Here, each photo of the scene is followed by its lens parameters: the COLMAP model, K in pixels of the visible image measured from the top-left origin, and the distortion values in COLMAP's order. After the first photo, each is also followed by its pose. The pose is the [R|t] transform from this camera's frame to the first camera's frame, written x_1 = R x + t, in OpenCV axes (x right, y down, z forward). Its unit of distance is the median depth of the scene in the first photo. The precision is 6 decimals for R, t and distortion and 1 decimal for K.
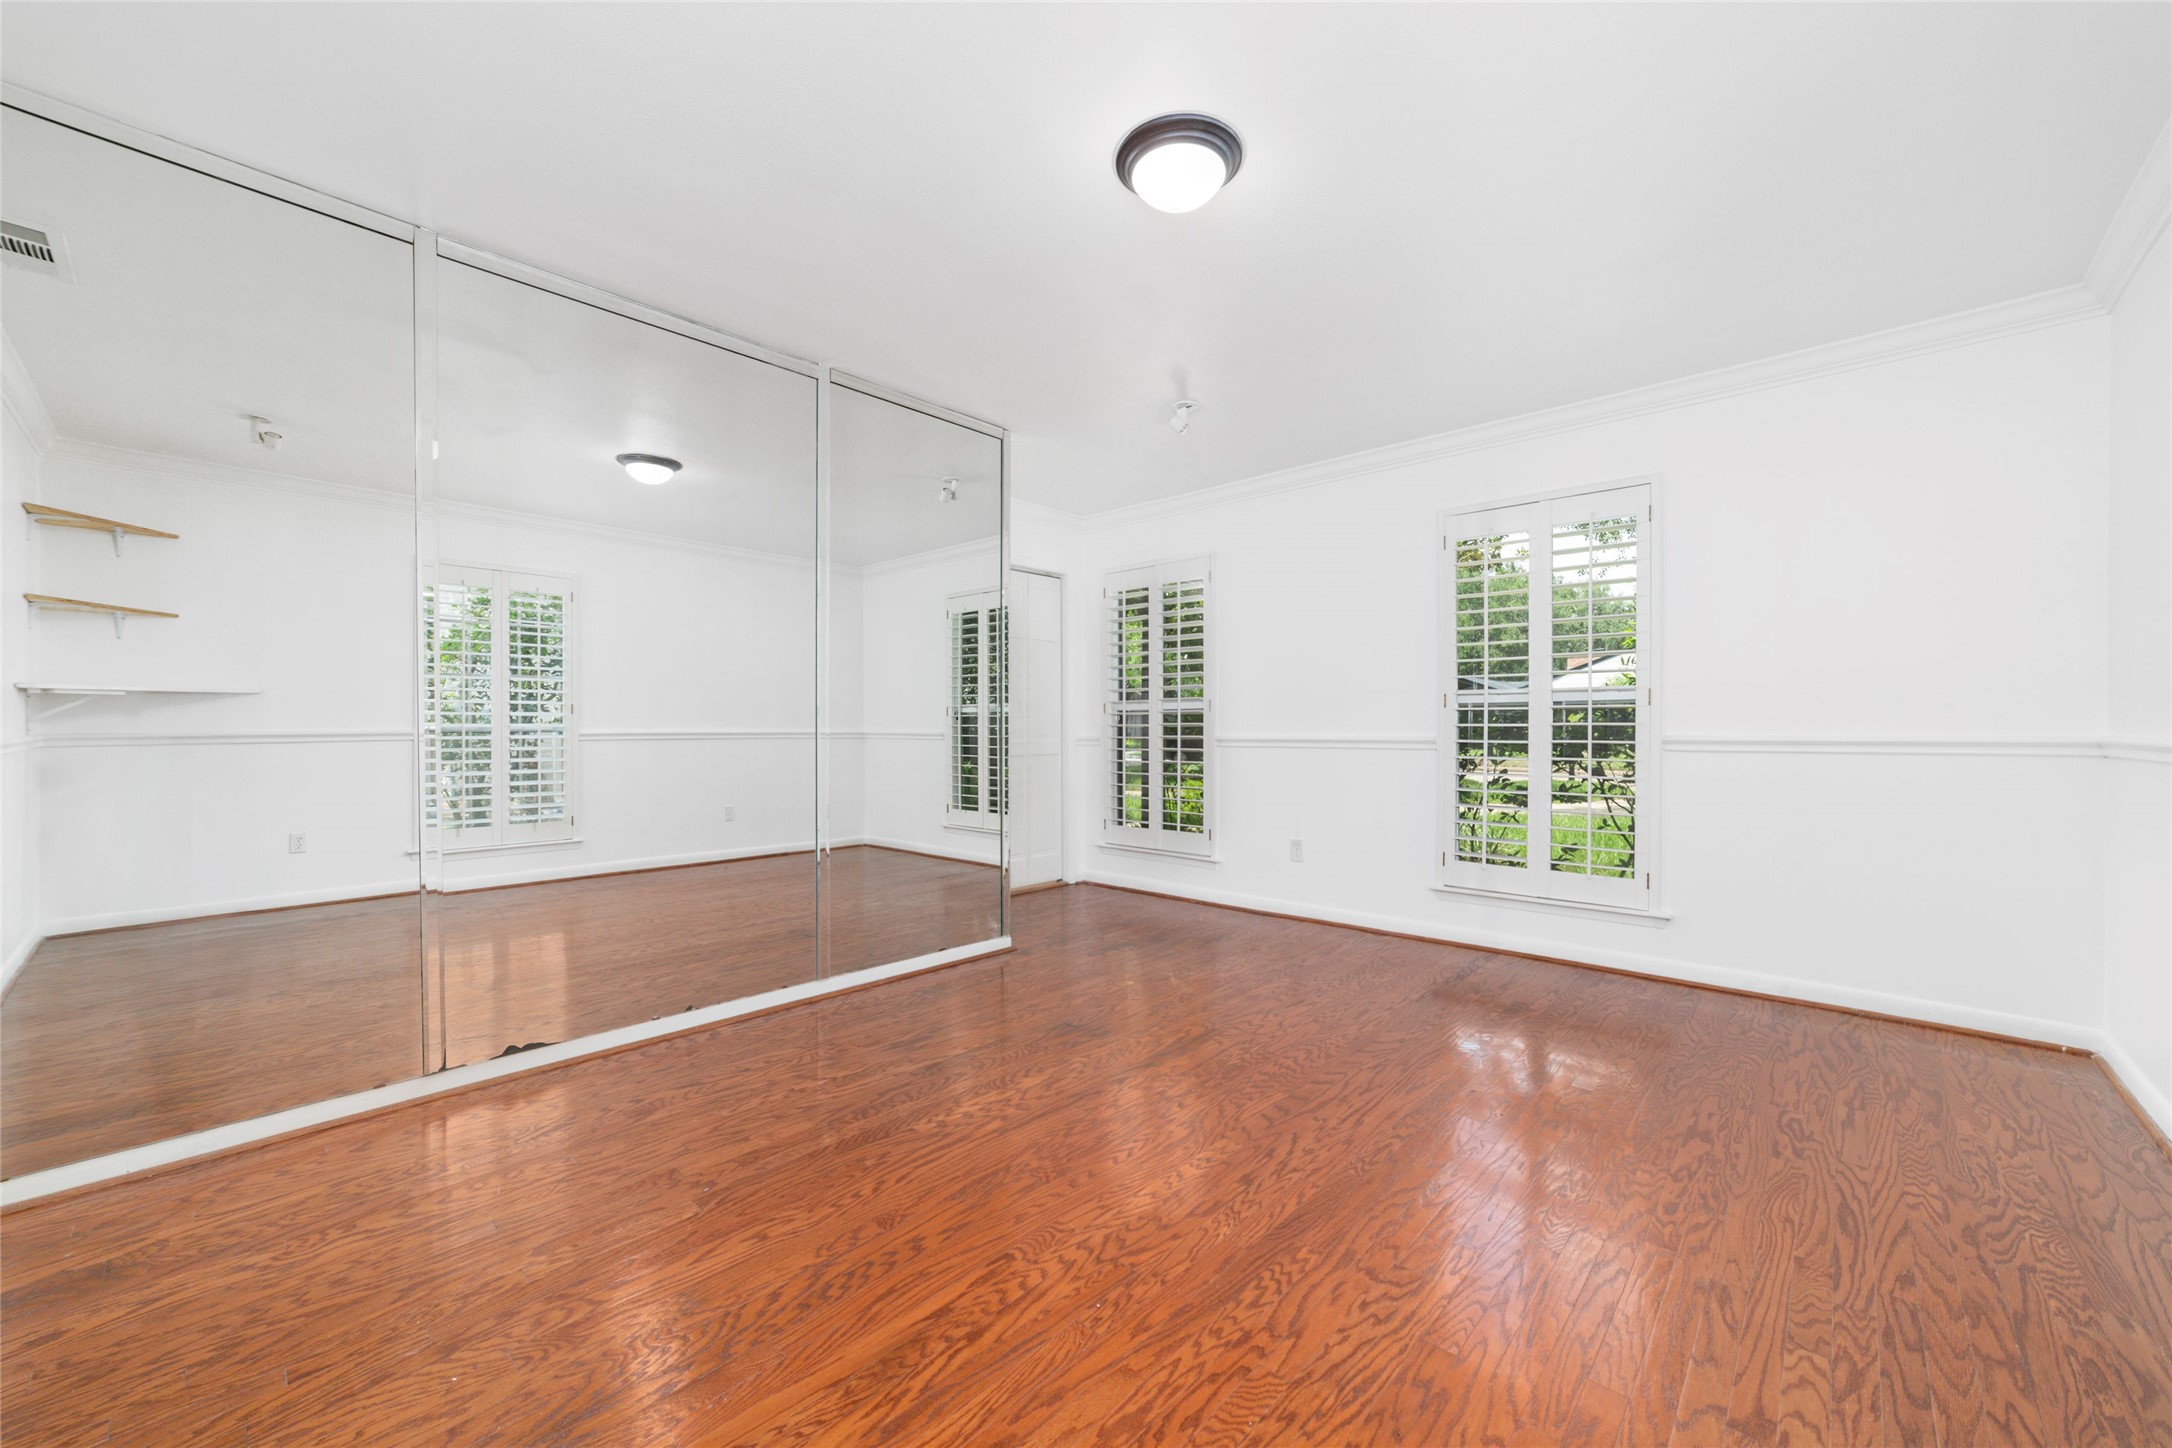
lens RADIAL K [[826.7, 0, 1086.7], [0, 826.7, 726.1], [0, 0, 1]] dist [-0.004185, 0.000186]
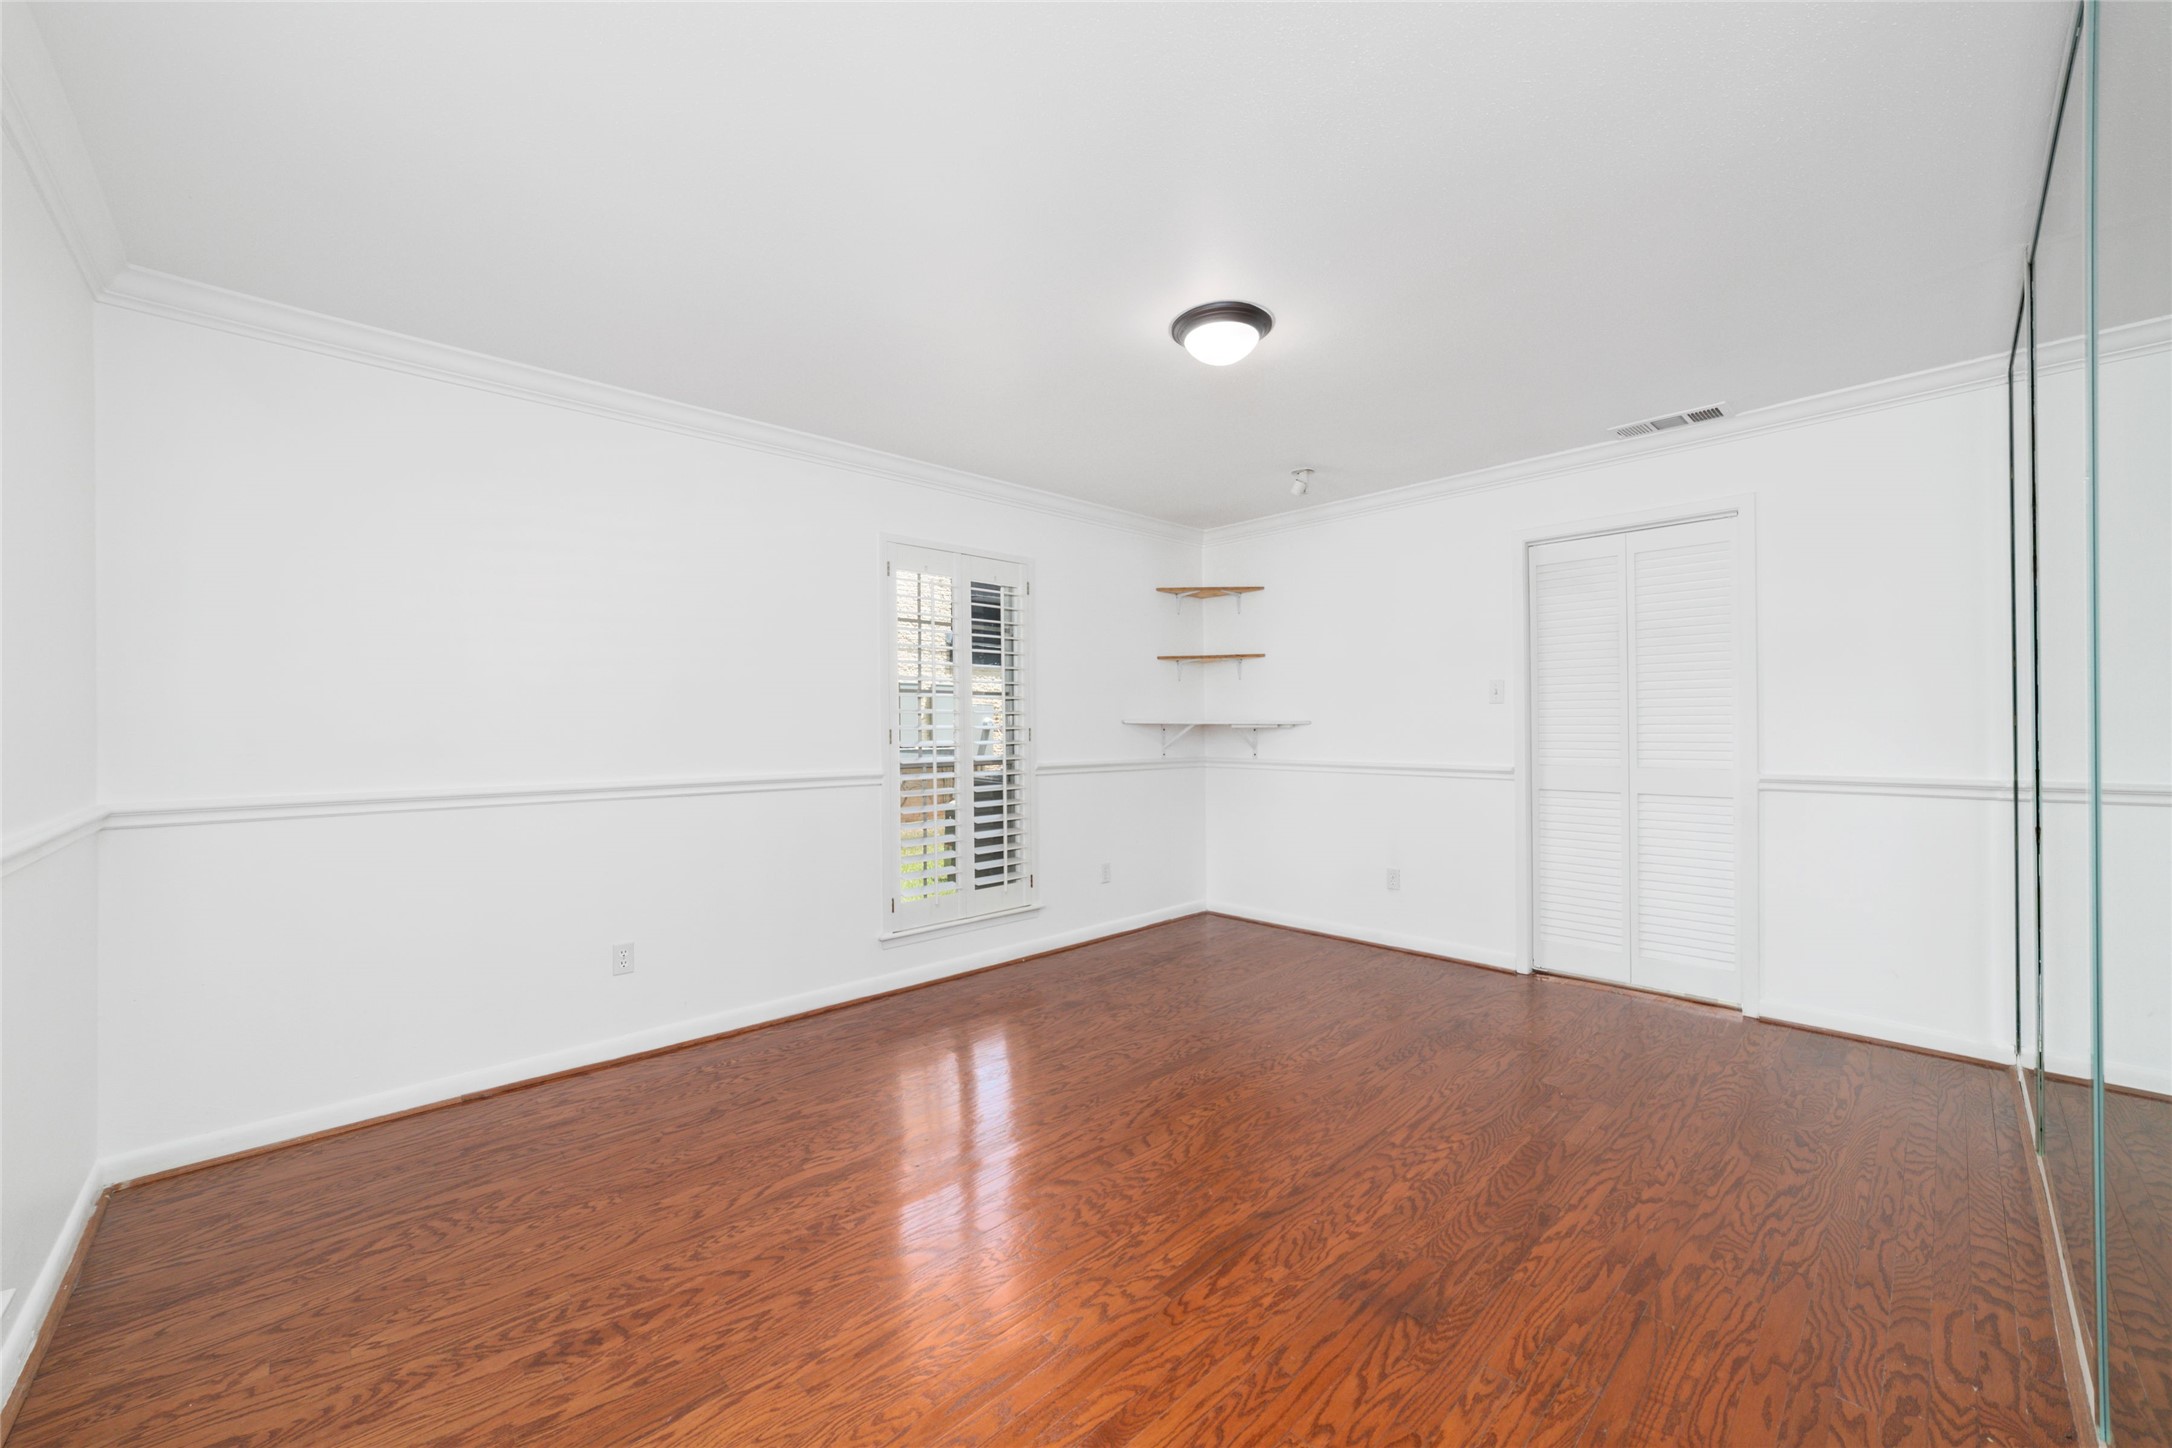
lens RADIAL K [[826.7, 0, 1085.9], [0, 826.7, 725.4], [0, 0, 1]] dist [-0.004185, 0.000186]
pose [[-0.997824, 0.007494, 0.065509, 0.236754], [0.007498, 0.999972, -0.000190, -0.074844], [-0.065509, 0.000301, -0.997852, 2.219036]]
